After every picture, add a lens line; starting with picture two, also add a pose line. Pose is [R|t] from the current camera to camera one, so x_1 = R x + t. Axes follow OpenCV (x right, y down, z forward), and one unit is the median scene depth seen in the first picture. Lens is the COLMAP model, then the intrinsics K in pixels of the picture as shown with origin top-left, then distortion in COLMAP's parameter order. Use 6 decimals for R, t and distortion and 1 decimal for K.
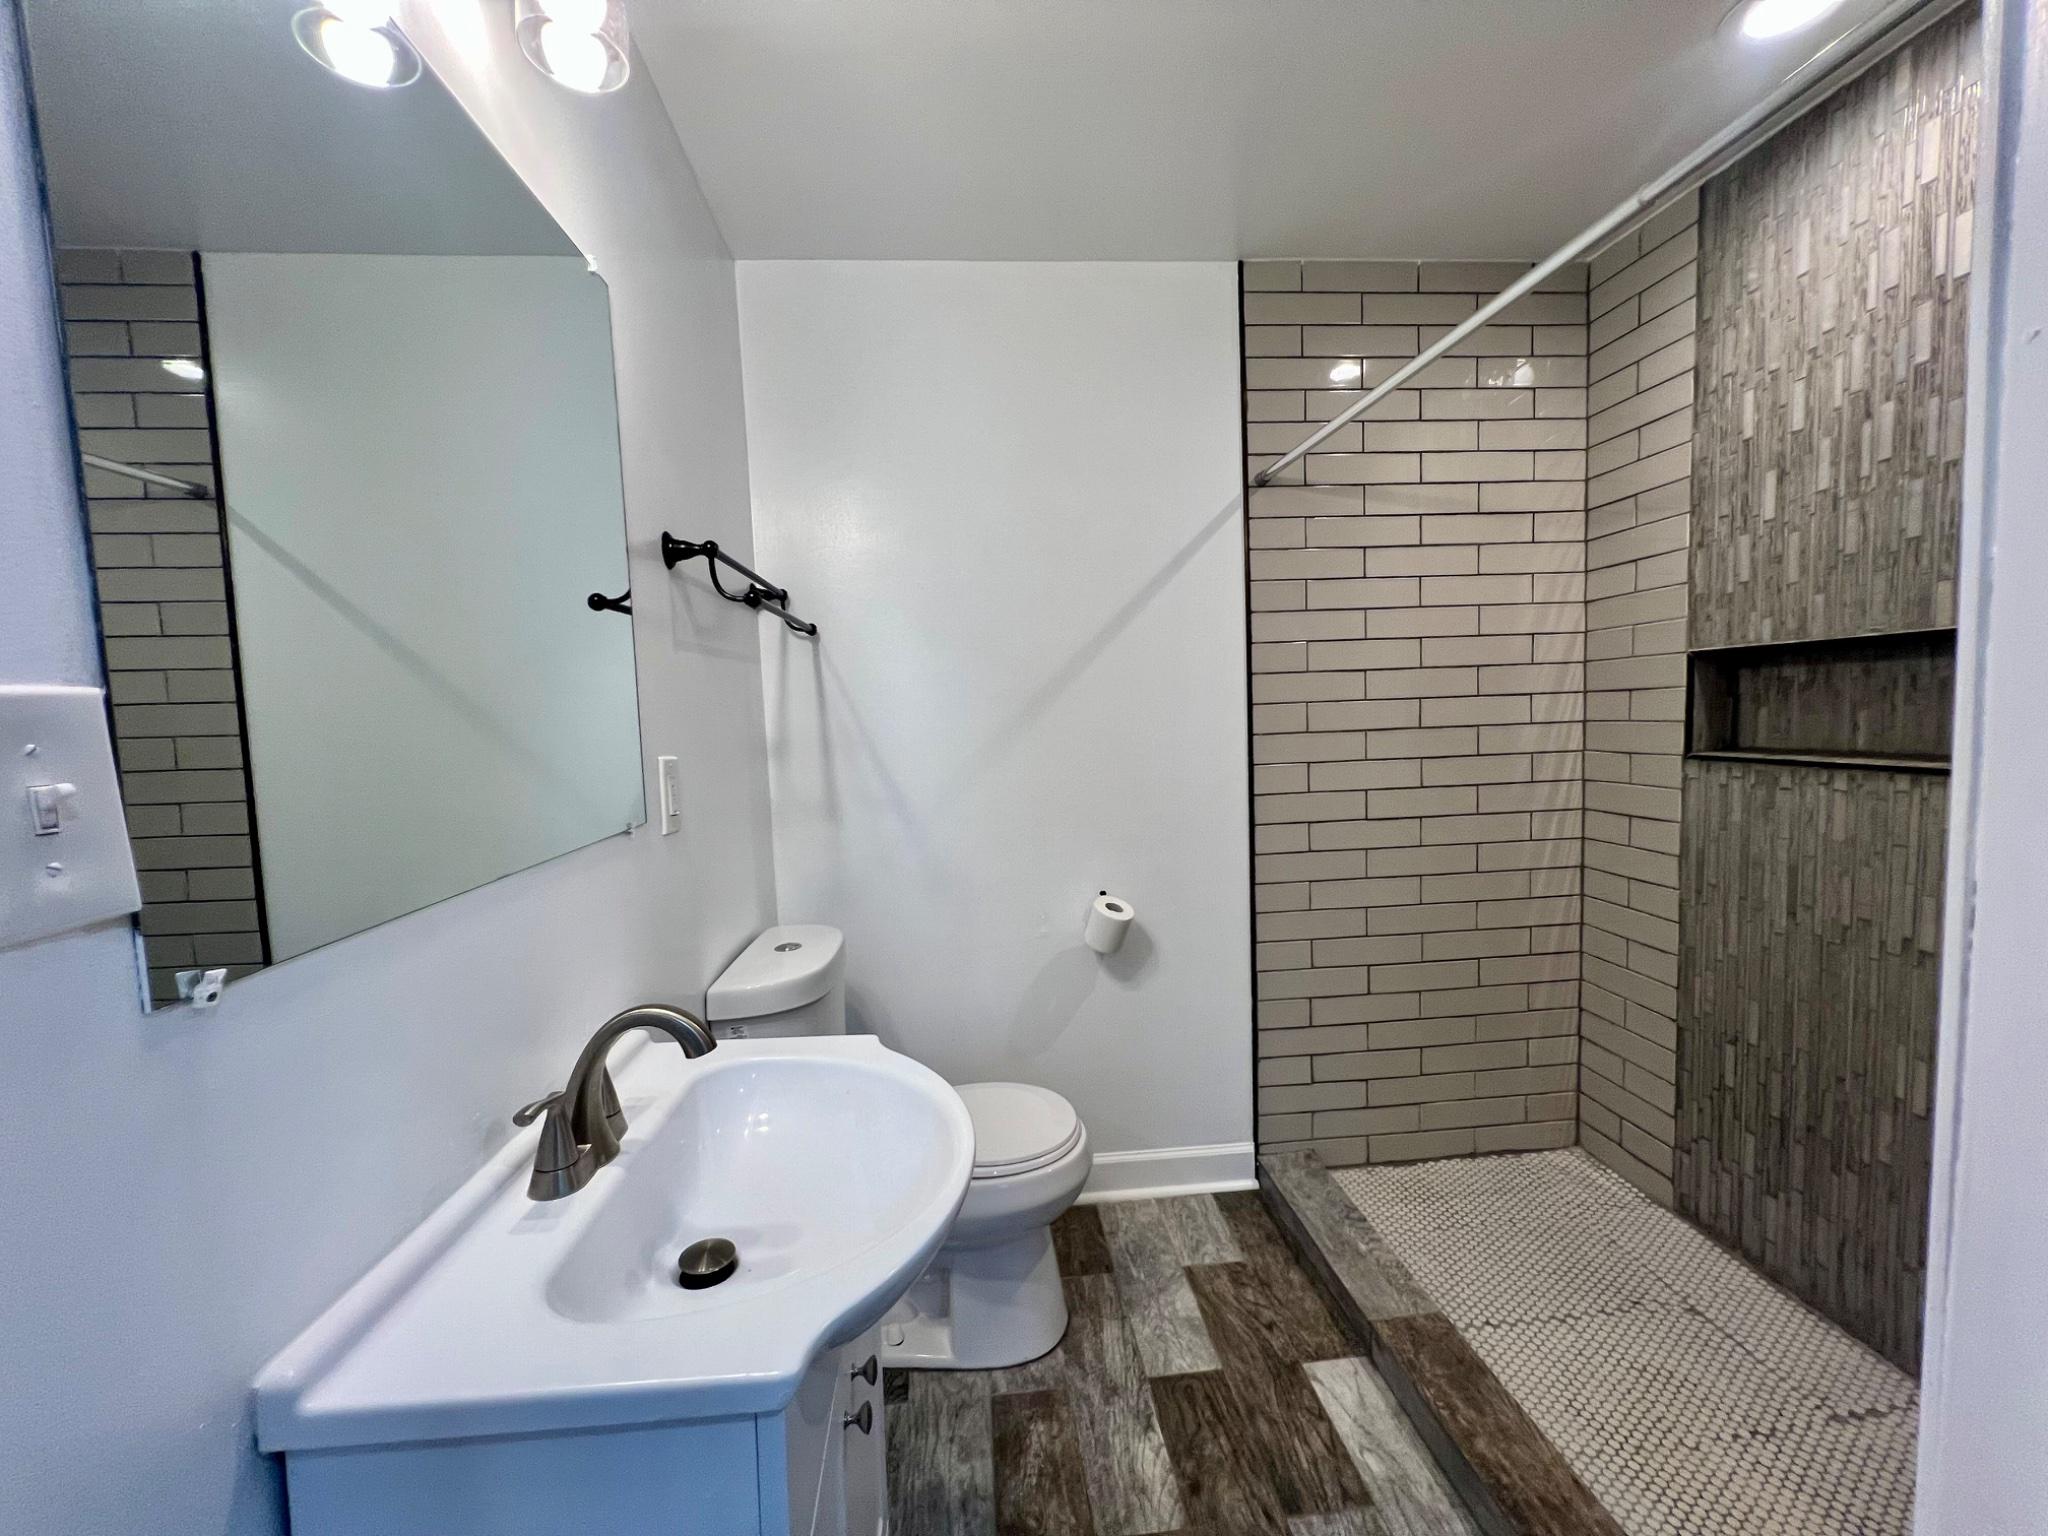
lens RADIAL K [[822.5, 0, 1027.8], [0, 822.5, 771.5], [0, 0, 1]] dist [-0.000242, -0.000467]
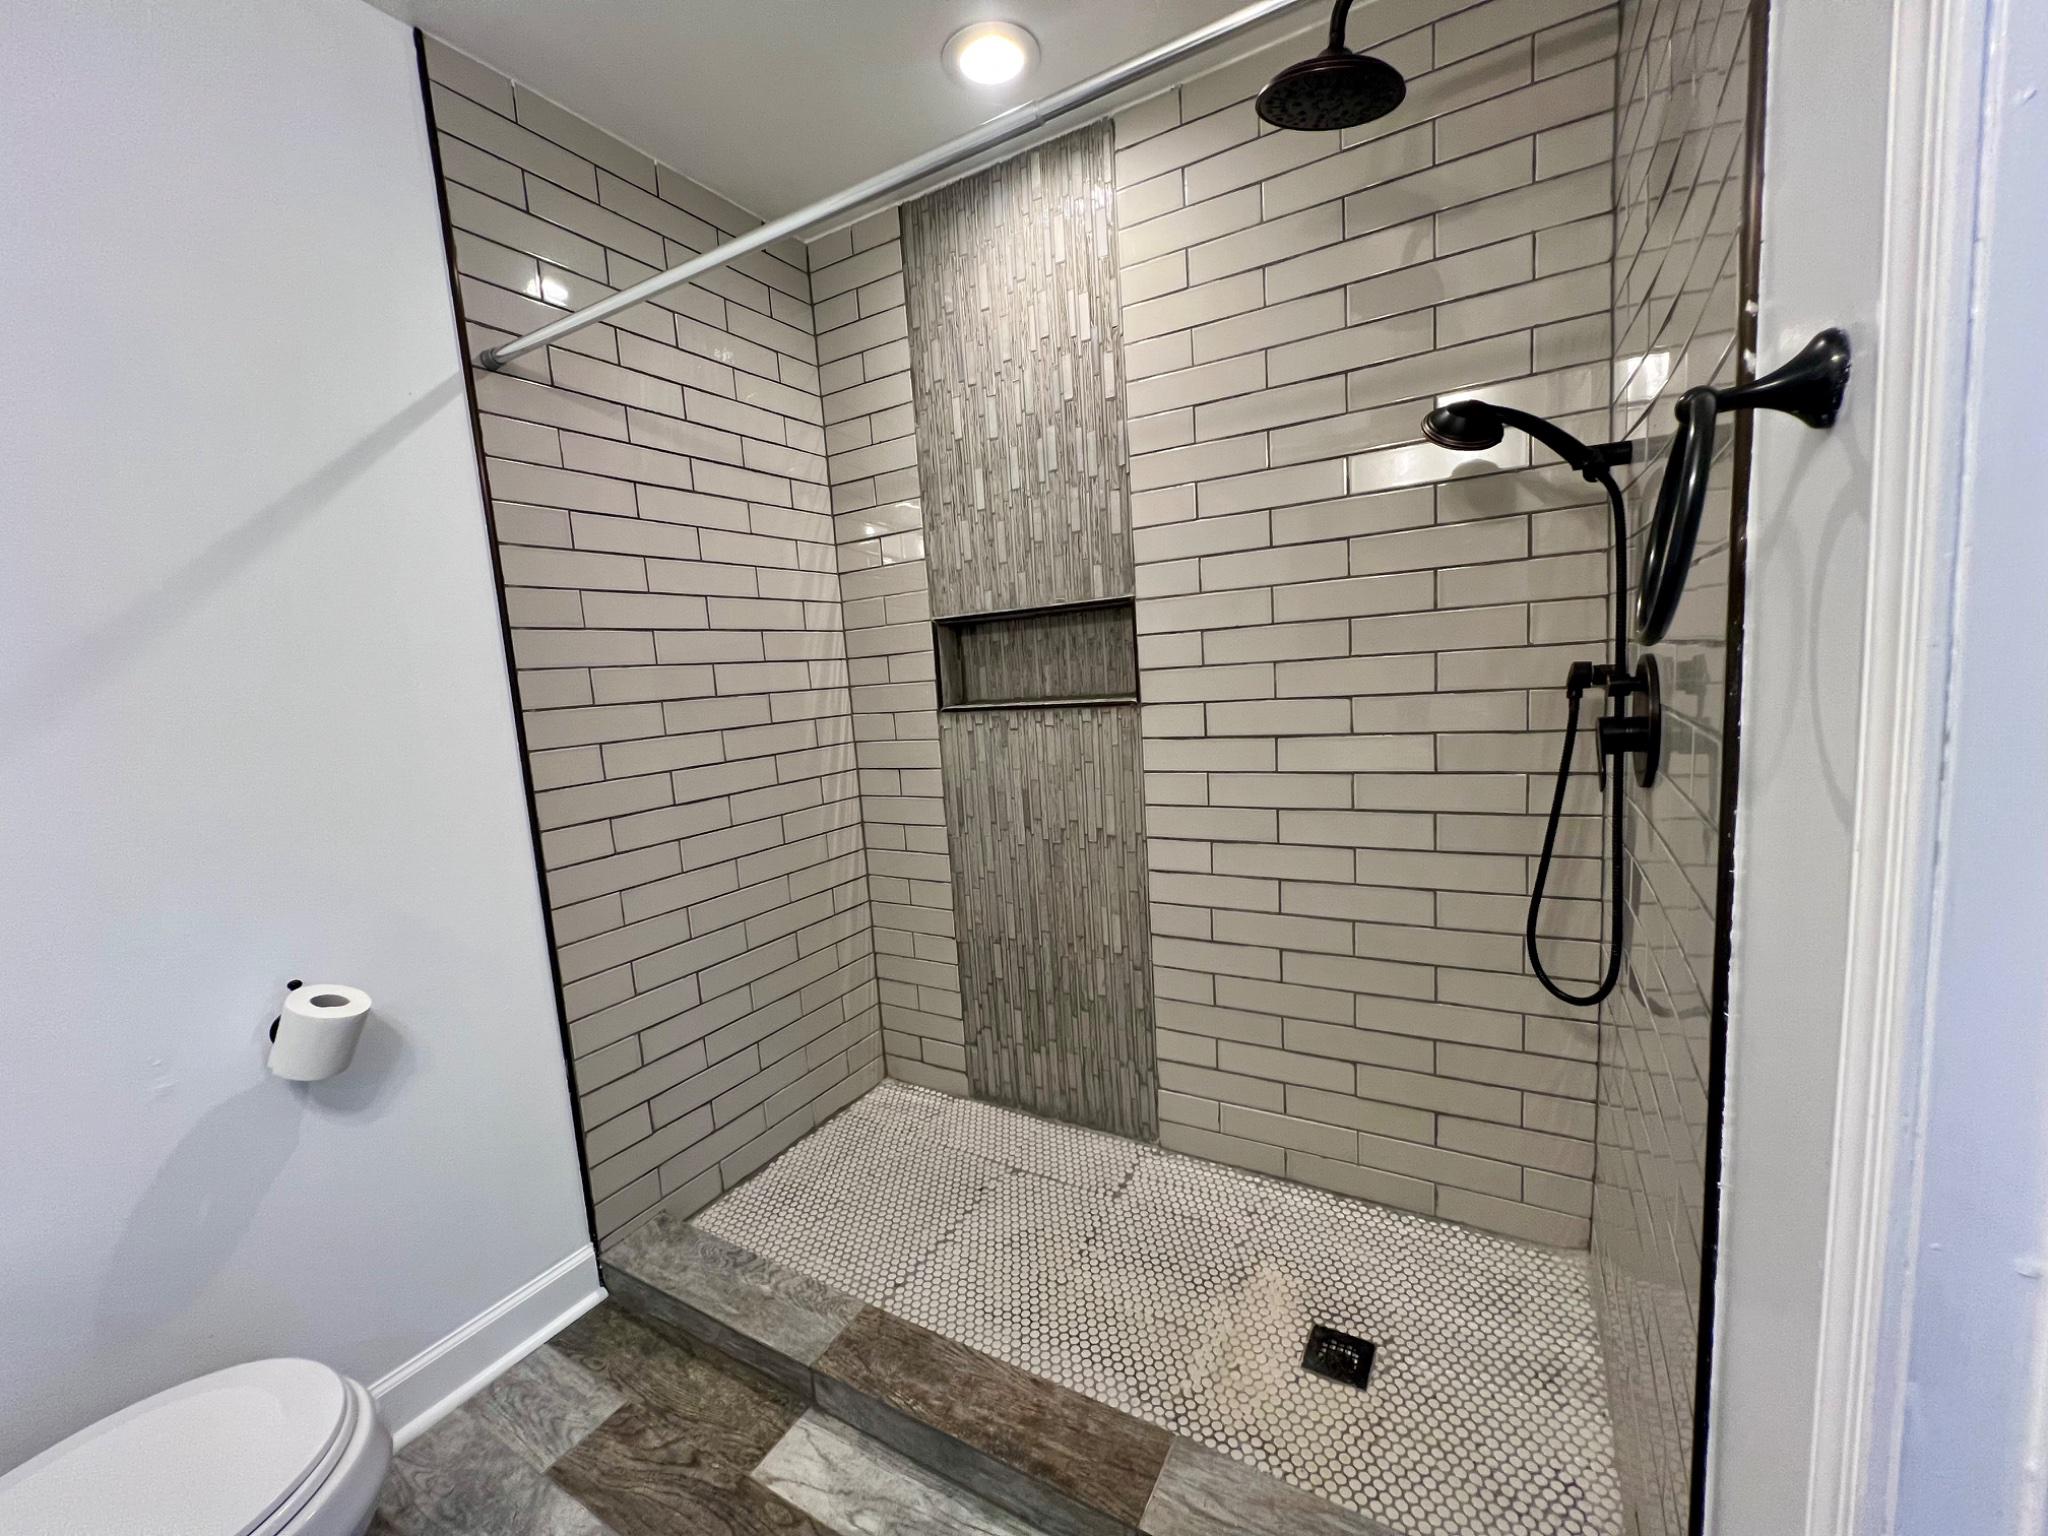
lens RADIAL K [[822.5, 0, 1020.9], [0, 822.5, 773.8], [0, 0, 1]] dist [-0.000242, -0.000467]
pose [[0.581005, -0.104235, 0.807198, -0.075295], [0.105024, 0.993075, 0.052643, 0.021160], [-0.807095, 0.054189, 0.587929, 0.231224]]
